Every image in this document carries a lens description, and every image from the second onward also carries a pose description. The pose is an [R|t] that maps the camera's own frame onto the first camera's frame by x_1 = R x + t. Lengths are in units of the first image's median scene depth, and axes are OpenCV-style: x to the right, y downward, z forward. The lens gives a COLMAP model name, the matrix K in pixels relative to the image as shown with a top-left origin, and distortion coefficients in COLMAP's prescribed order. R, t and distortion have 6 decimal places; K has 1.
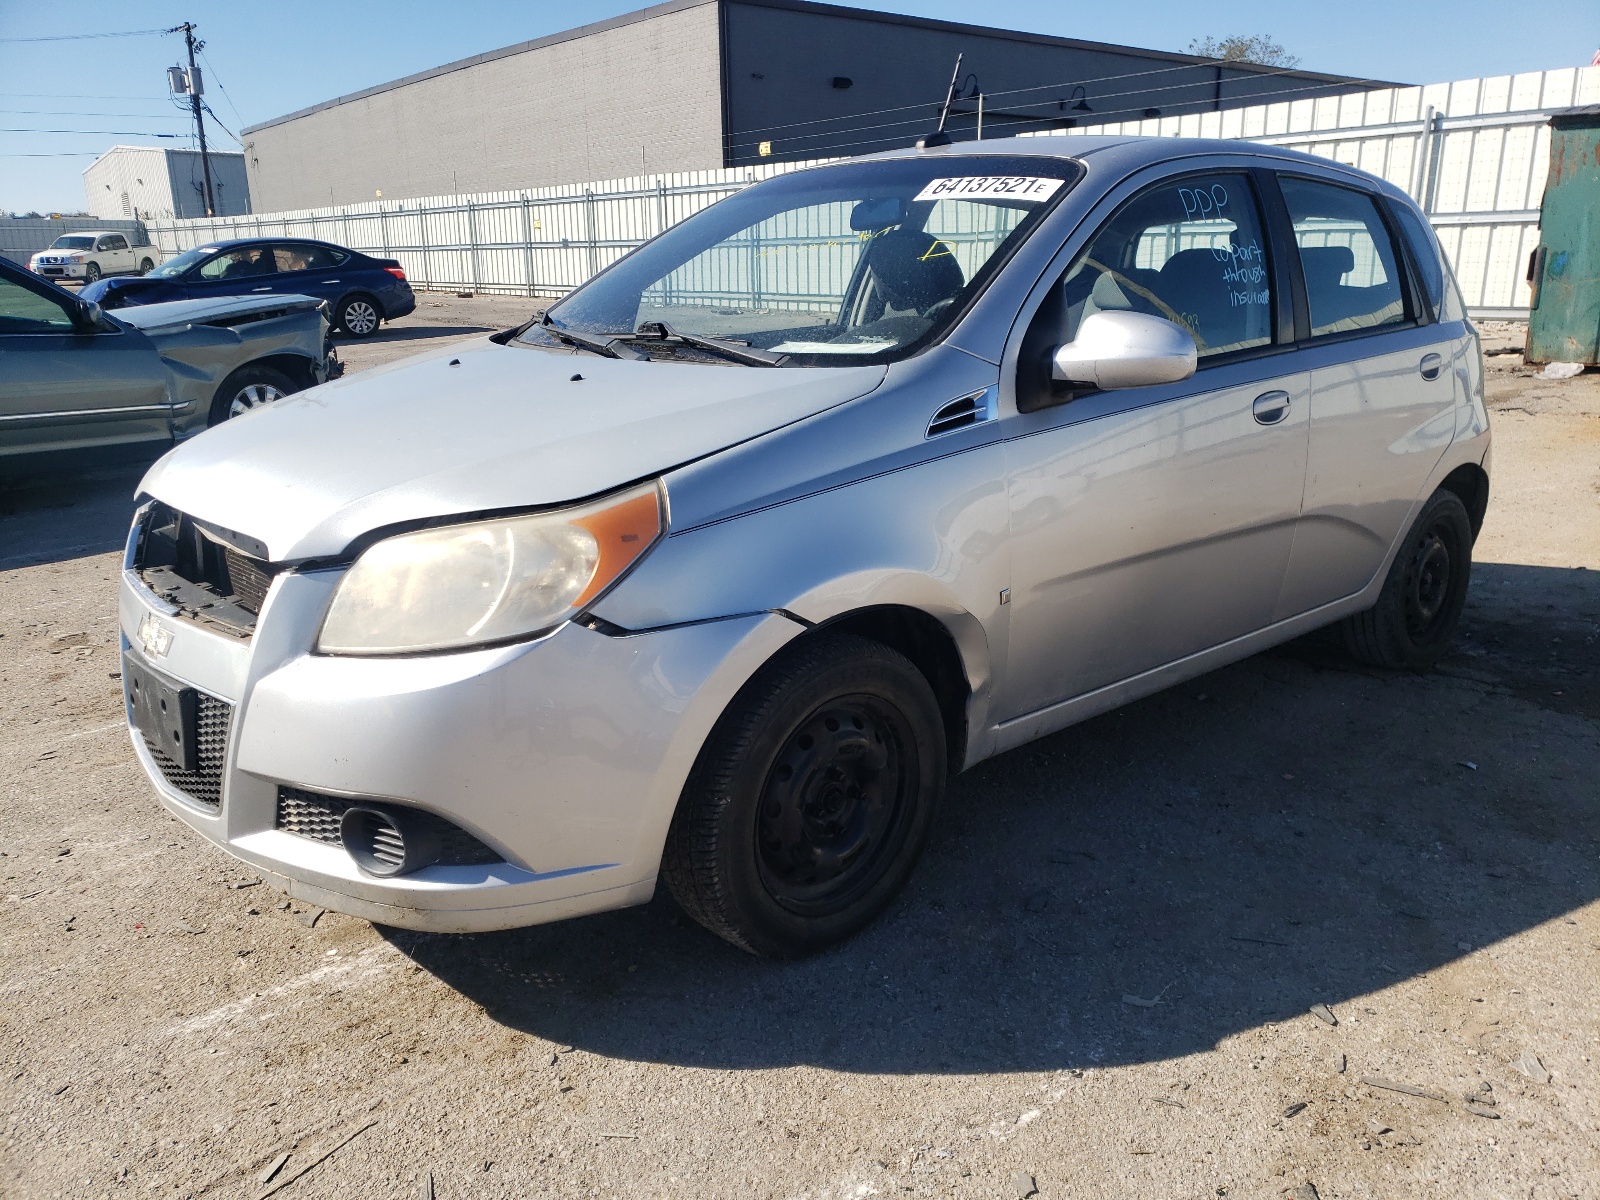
lens RADIAL K [[1205.7, 0, 791.3], [0, 1205.7, 603.0], [0, 0, 1]] dist [0.037739, -0.008002]
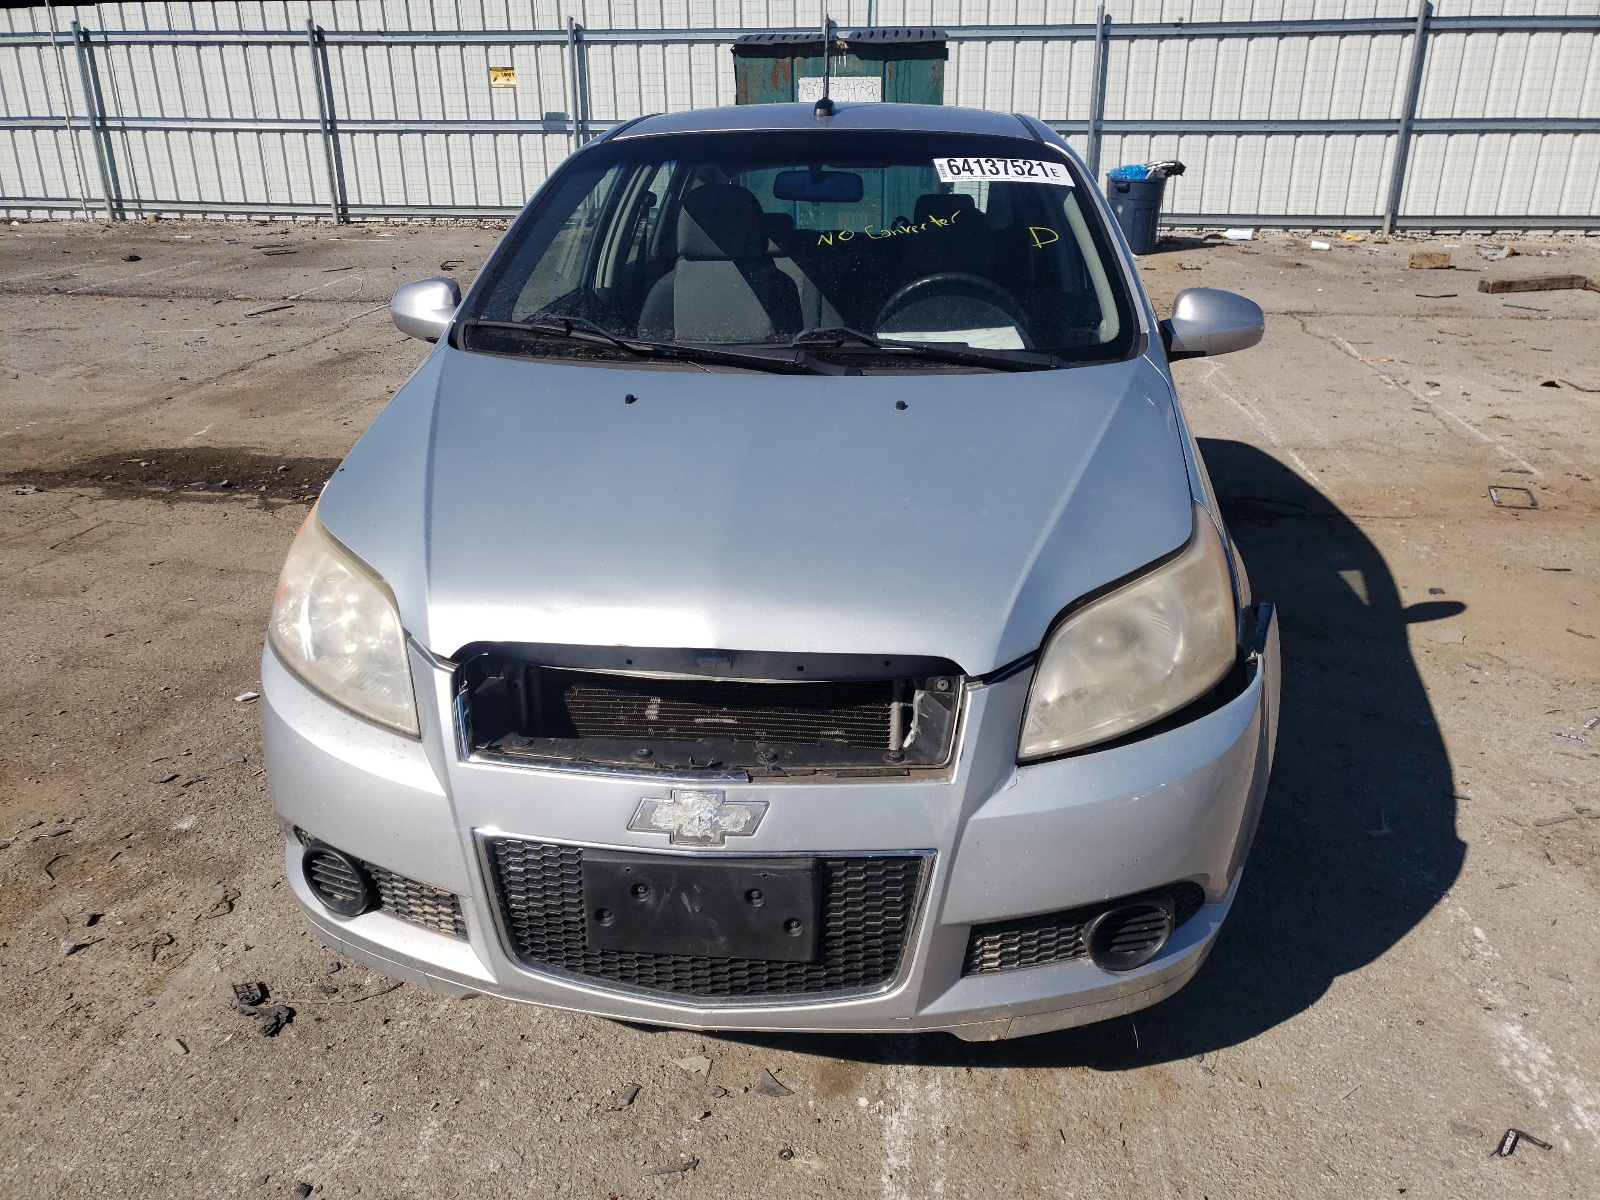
lens RADIAL K [[1205.7, 0, 796.6], [0, 1205.7, 595.7], [0, 0, 1]] dist [0.037739, -0.008002]
pose [[0.746890, -0.214989, 0.629234, -0.732442], [0.163169, 0.976615, 0.139999, -0.158948], [-0.644617, -0.001893, 0.764503, 0.313520]]
